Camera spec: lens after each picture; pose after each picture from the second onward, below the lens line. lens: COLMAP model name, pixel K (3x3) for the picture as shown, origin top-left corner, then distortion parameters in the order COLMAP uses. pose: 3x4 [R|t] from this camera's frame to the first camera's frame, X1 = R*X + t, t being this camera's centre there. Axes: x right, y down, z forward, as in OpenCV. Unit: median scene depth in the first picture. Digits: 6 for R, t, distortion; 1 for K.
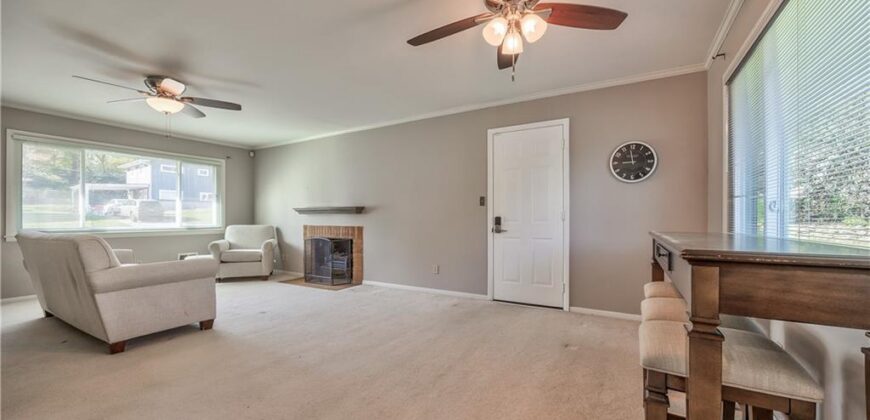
lens RADIAL K [[334.0, 0, 434.0], [0, 334.0, 214.4], [0, 0, 1]] dist [-0.002032, -0.000120]
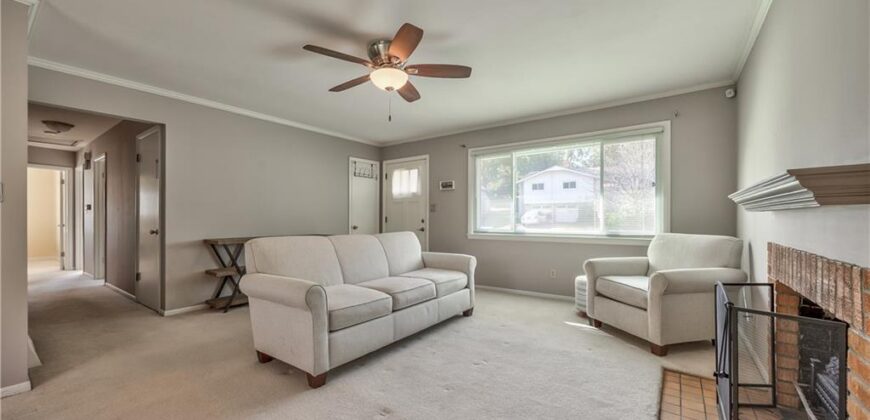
lens RADIAL K [[334.0, 0, 434.0], [0, 334.0, 214.4], [0, 0, 1]] dist [-0.002032, -0.000120]
pose [[-0.088457, -0.015919, -0.995953, -0.014065], [0.010256, 0.999805, -0.016891, 0.007782], [0.996027, -0.011709, -0.088277, 0.746729]]
